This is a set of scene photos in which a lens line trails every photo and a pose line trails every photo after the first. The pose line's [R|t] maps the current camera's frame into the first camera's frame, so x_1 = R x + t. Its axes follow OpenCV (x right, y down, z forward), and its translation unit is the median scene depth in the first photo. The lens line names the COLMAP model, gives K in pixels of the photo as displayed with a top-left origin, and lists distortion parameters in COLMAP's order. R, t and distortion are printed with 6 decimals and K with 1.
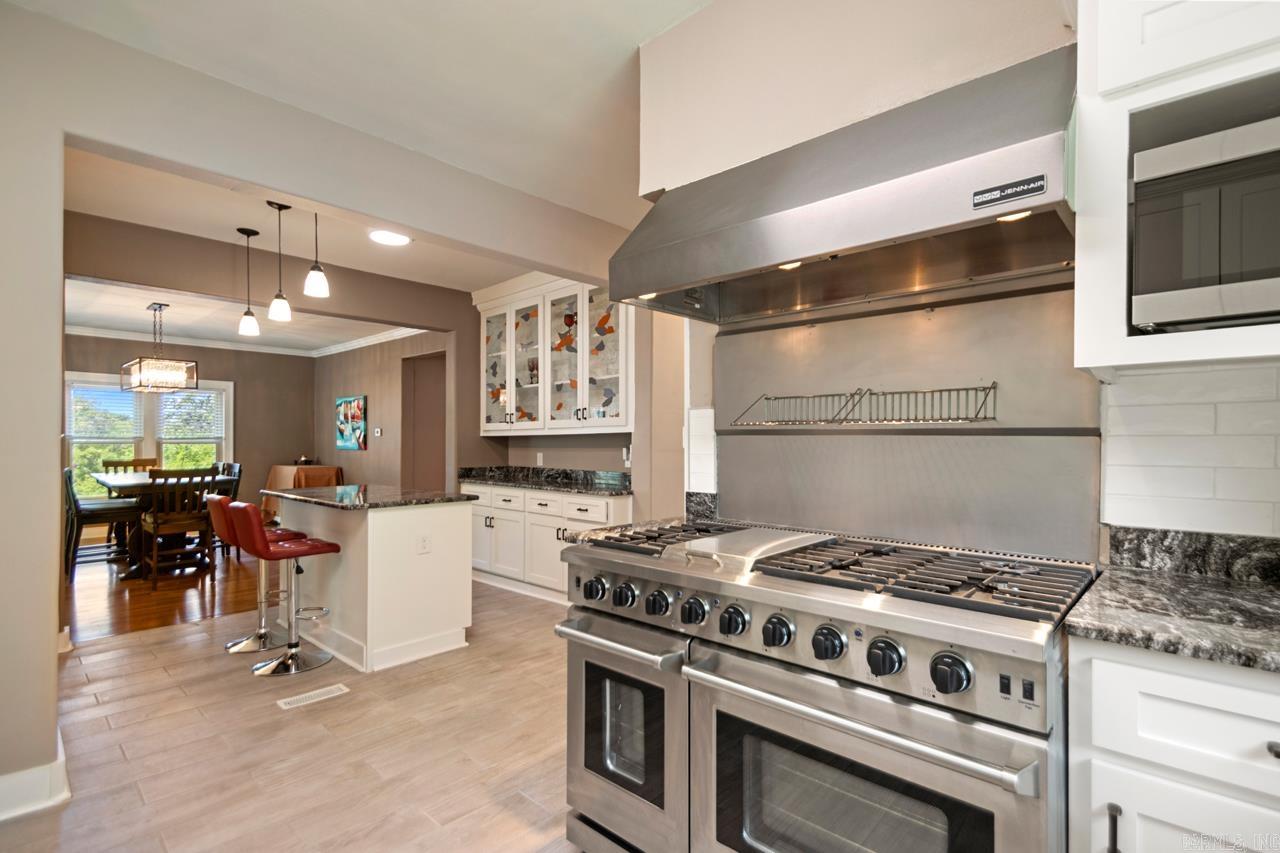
lens RADIAL K [[593.8, 0, 656.1], [0, 593.8, 432.7], [0, 0, 1]] dist [0.017579, -0.017090]
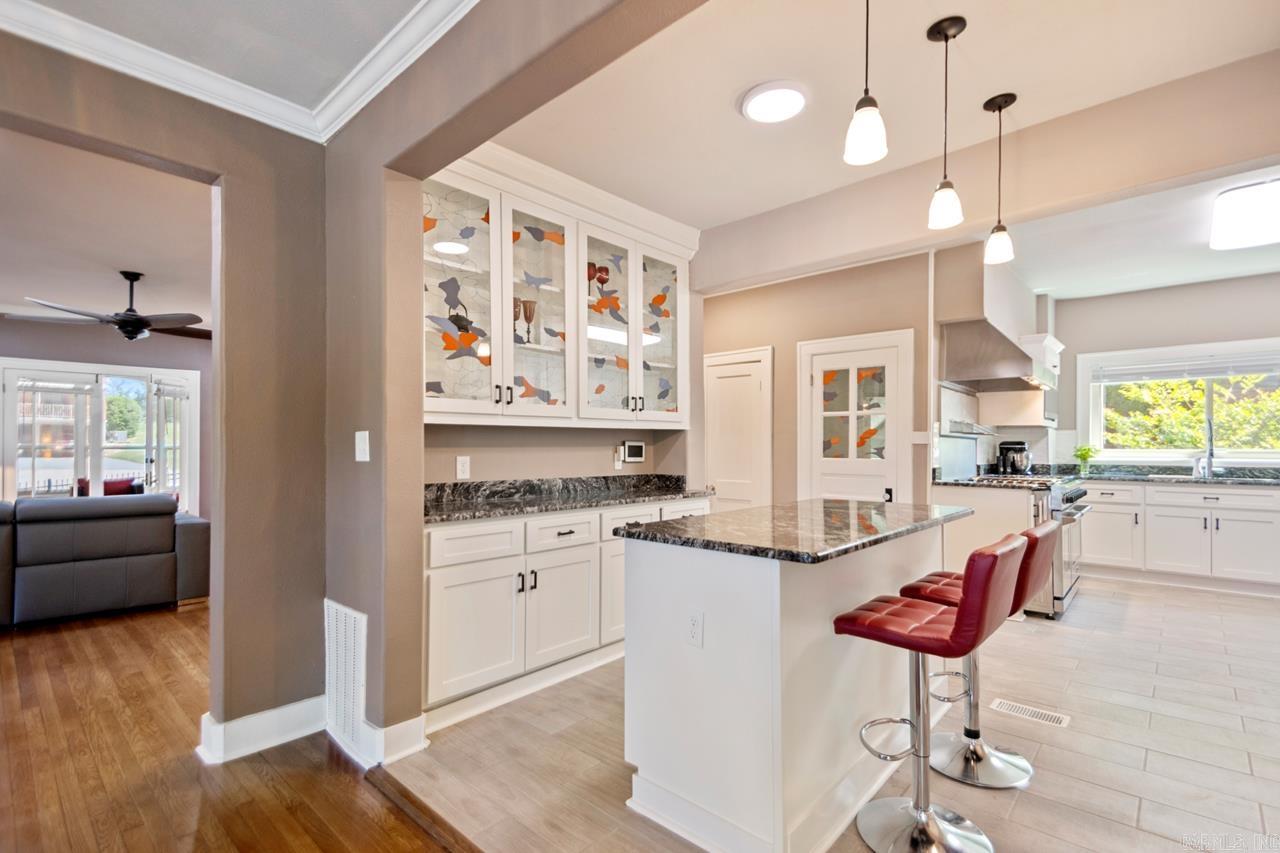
lens RADIAL K [[593.8, 0, 656.1], [0, 593.8, 432.7], [0, 0, 1]] dist [0.017579, -0.017090]
pose [[-0.019041, 0.025342, 0.999497, -0.887902], [-0.014932, 0.999560, -0.025629, 0.026345], [-0.999707, -0.015412, -0.018654, 0.948311]]
